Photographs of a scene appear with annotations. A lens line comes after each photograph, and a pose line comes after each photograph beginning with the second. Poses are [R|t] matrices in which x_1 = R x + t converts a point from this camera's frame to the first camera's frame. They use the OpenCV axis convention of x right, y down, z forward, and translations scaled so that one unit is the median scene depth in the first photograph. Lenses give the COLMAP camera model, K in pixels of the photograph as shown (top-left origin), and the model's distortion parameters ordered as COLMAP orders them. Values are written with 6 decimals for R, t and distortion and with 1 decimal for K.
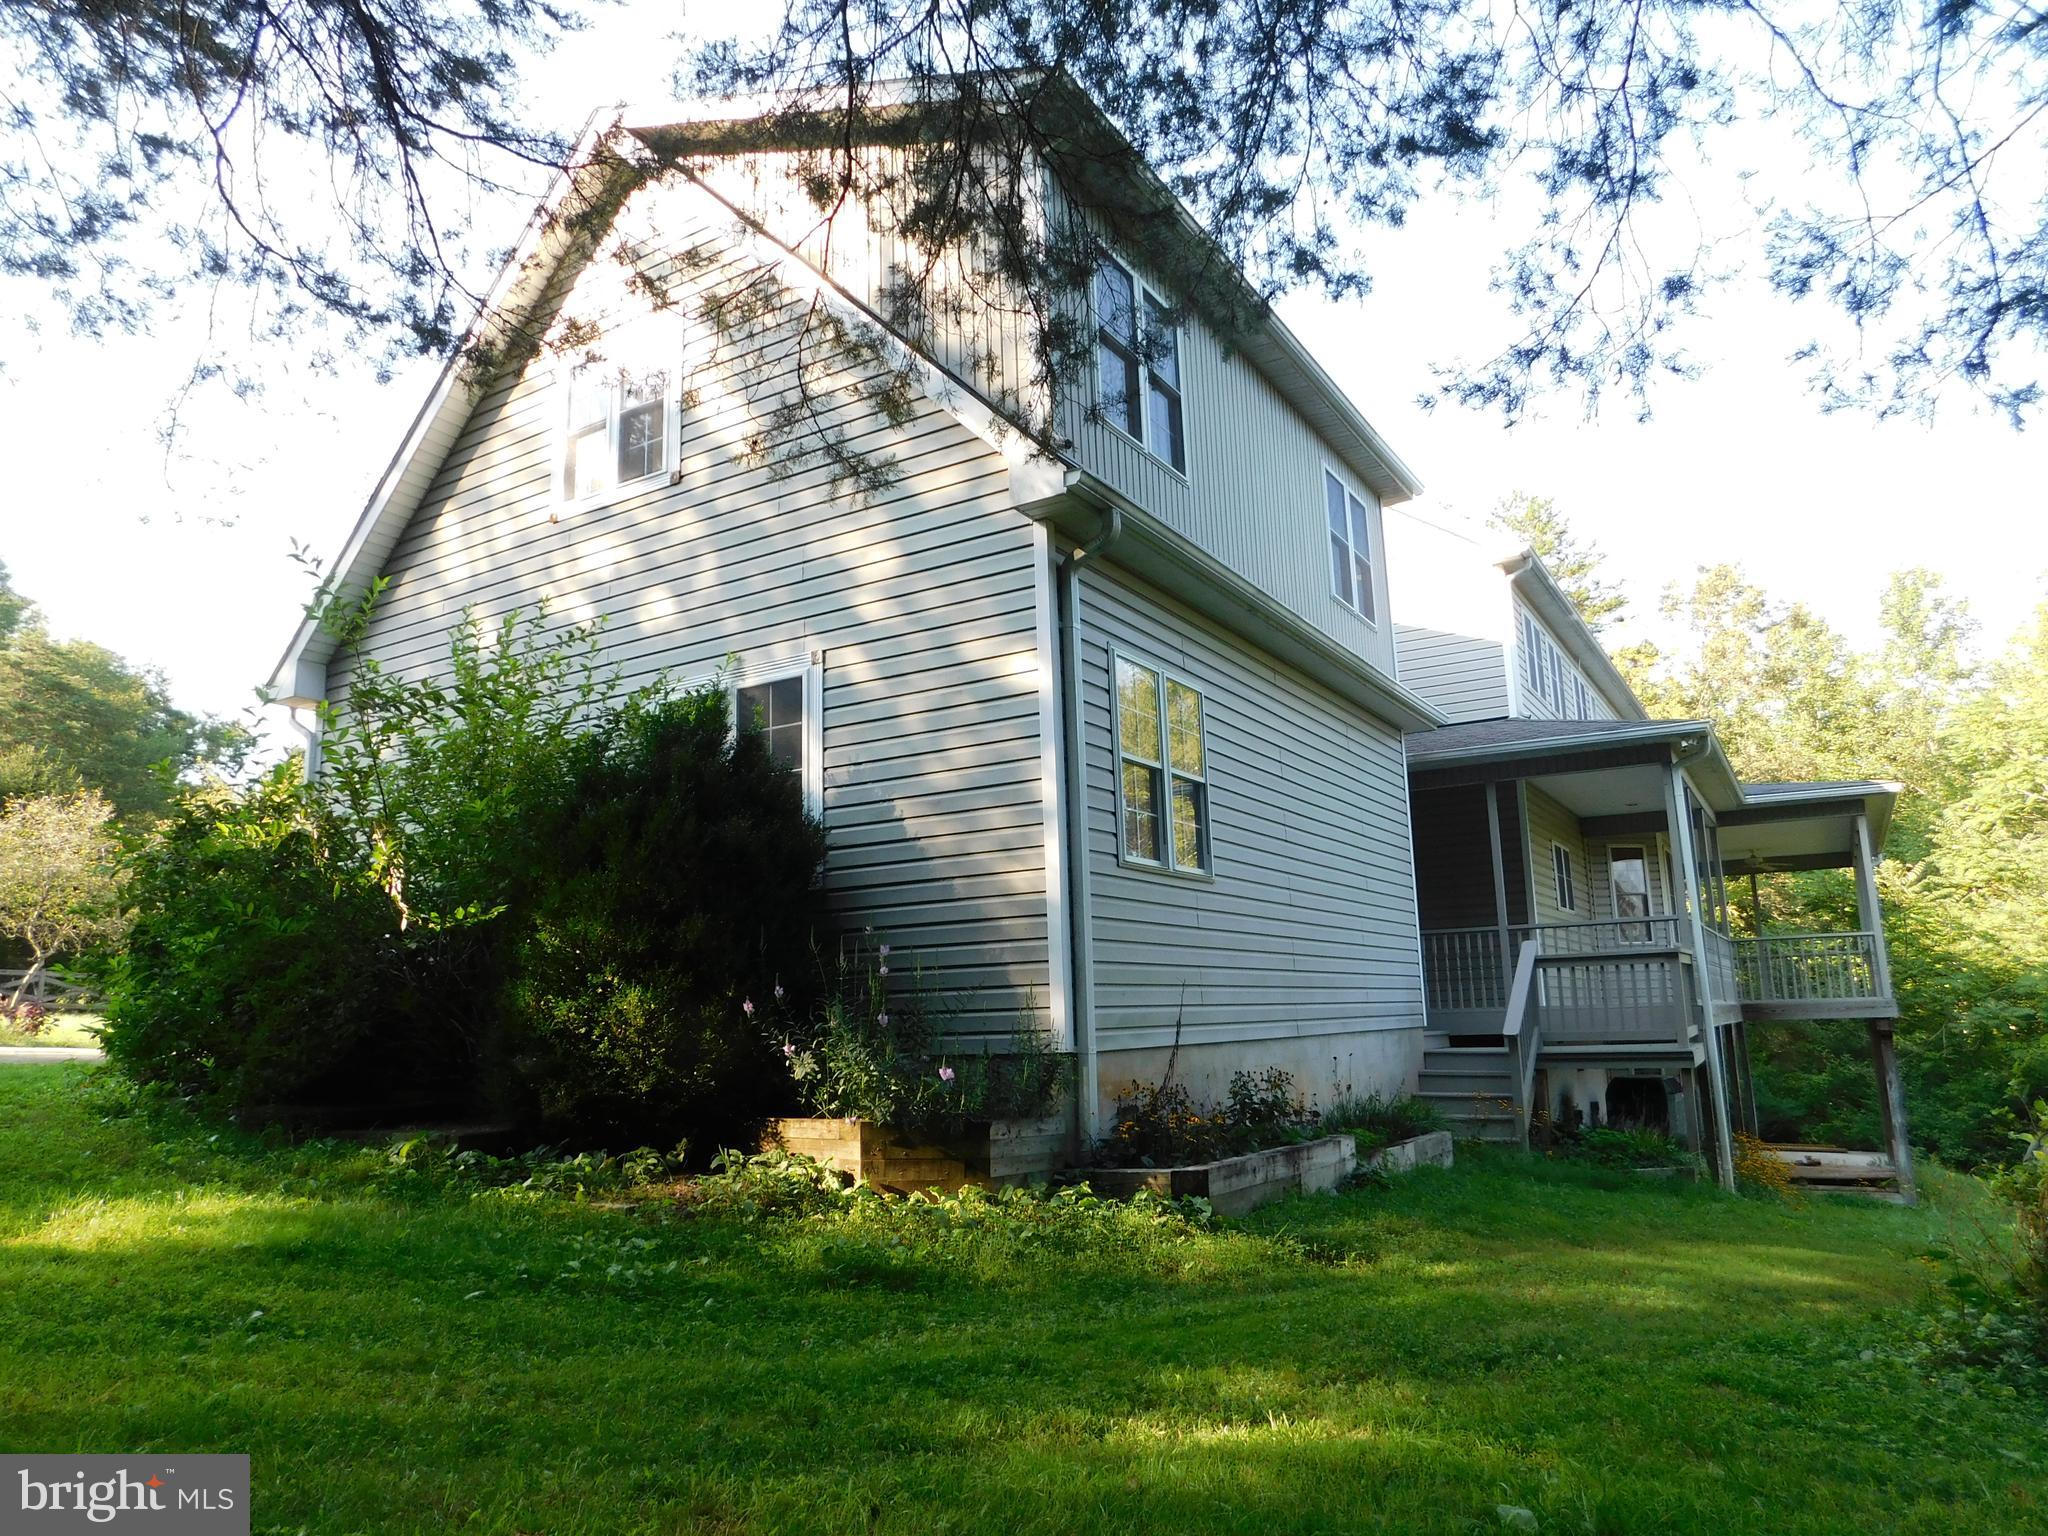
lens RADIAL K [[1368.1, 0, 1020.5], [0, 1368.1, 767.3], [0, 0, 1]] dist [-0.060660, 0.045624]
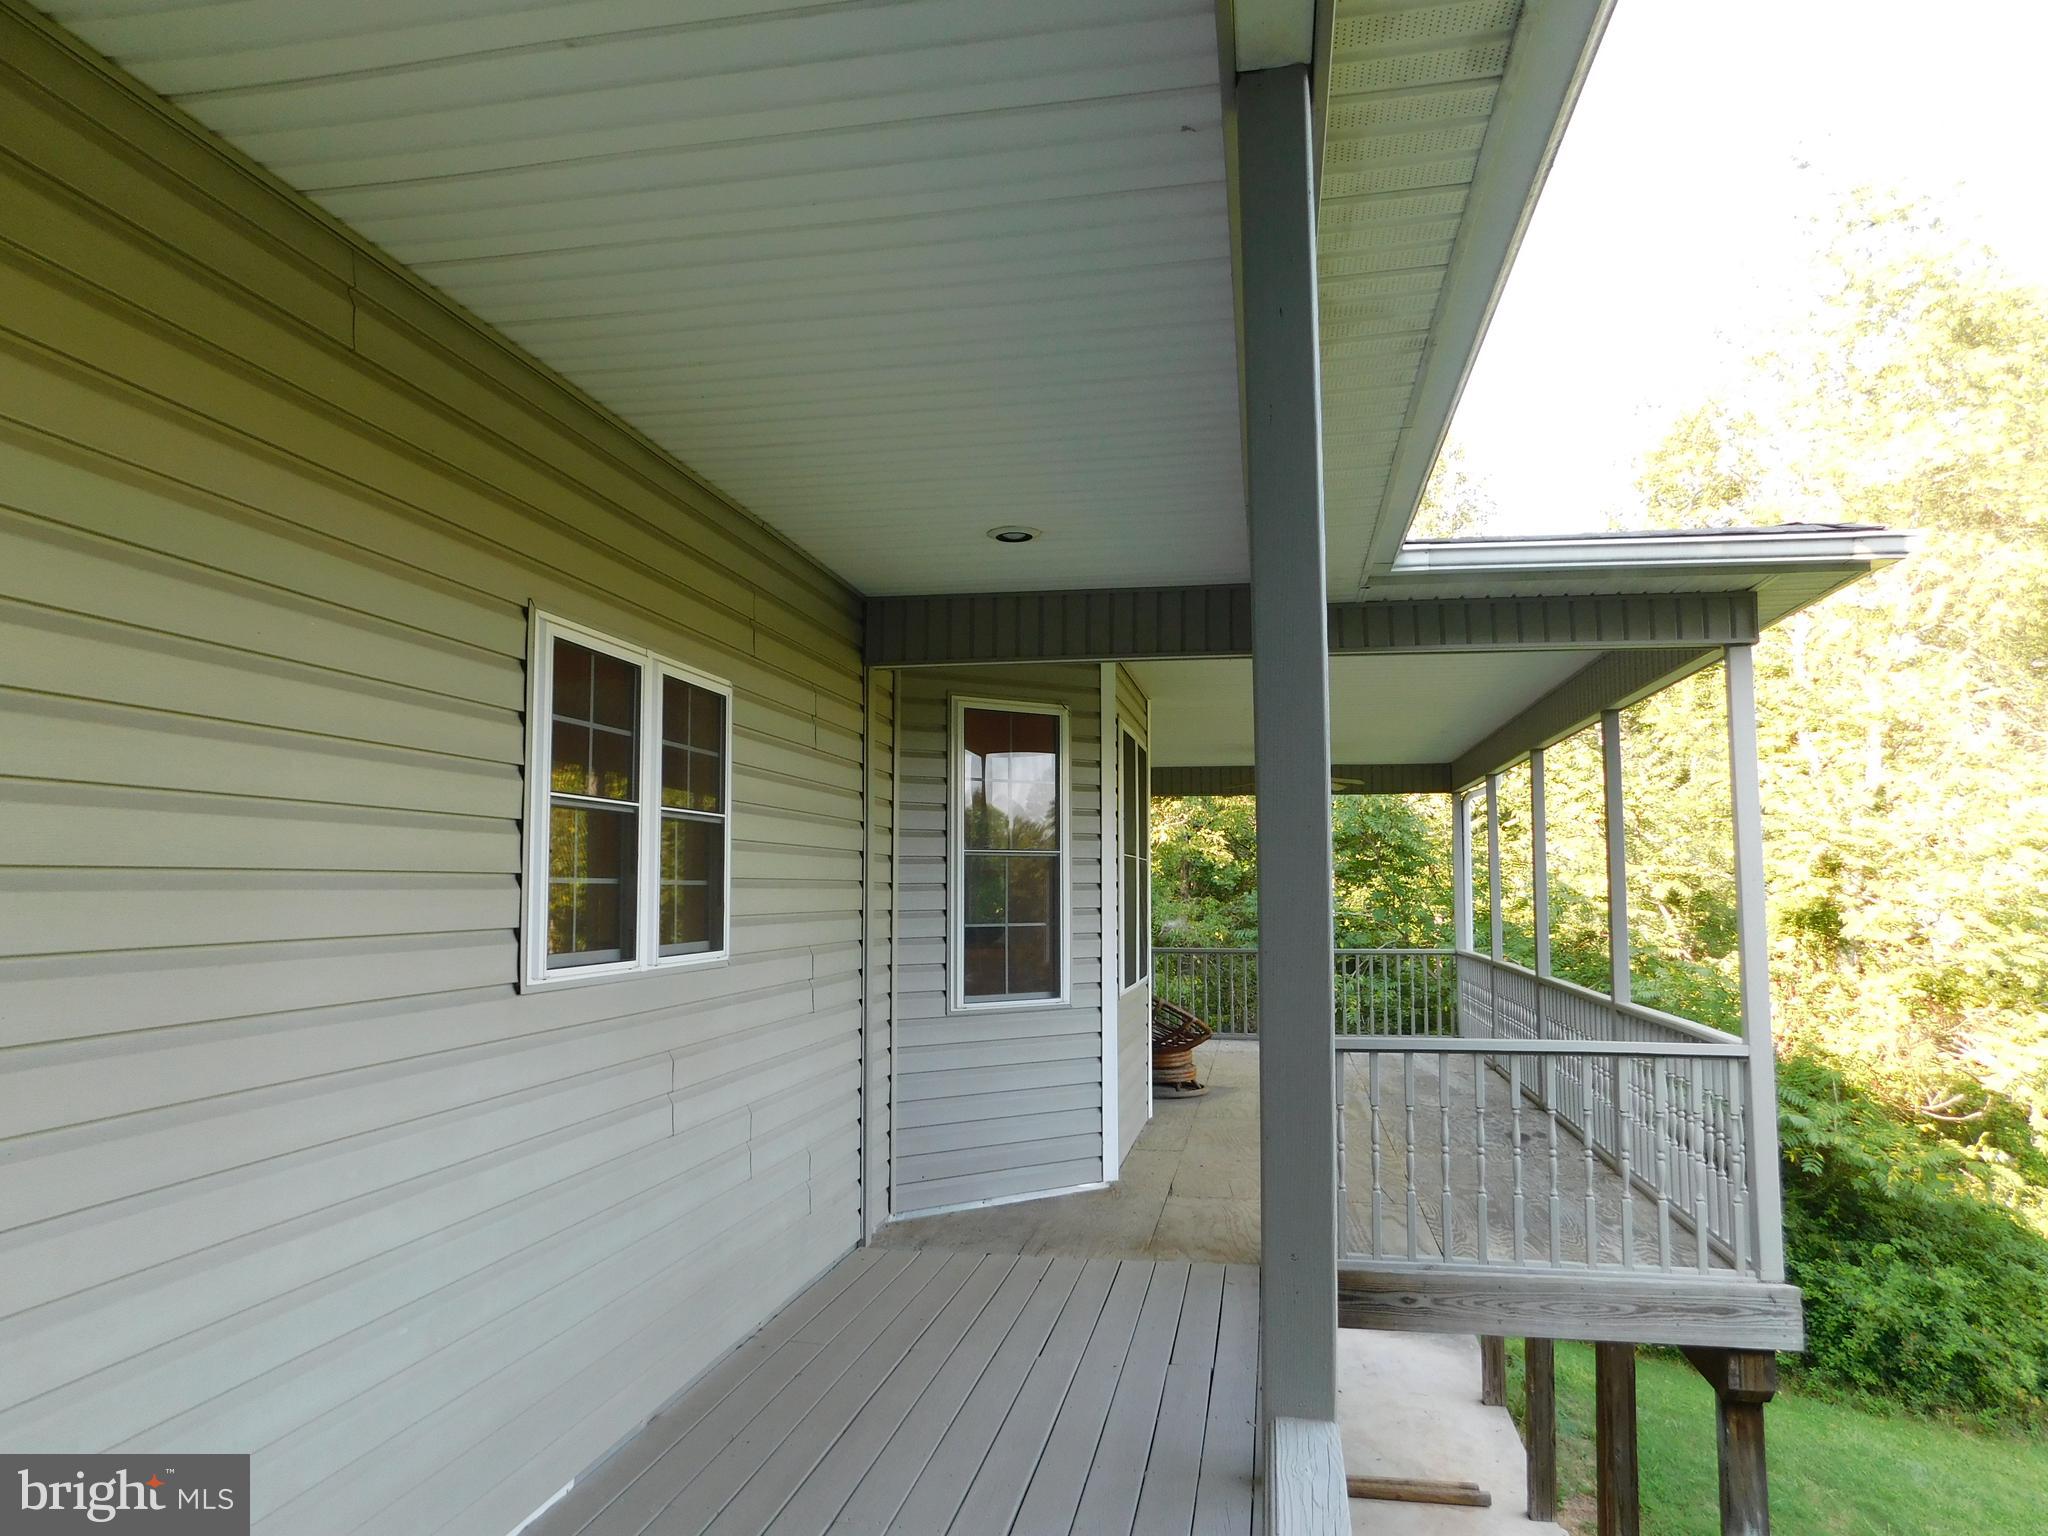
lens RADIAL K [[1368.1, 0, 1022.2], [0, 1368.1, 765.3], [0, 0, 1]] dist [-0.060660, 0.045624]
pose [[0.932682, 0.061052, 0.355495, 0.383882], [-0.093227, 0.992885, 0.074078, 0.054306], [-0.348443, -0.102233, 0.931738, 0.794251]]
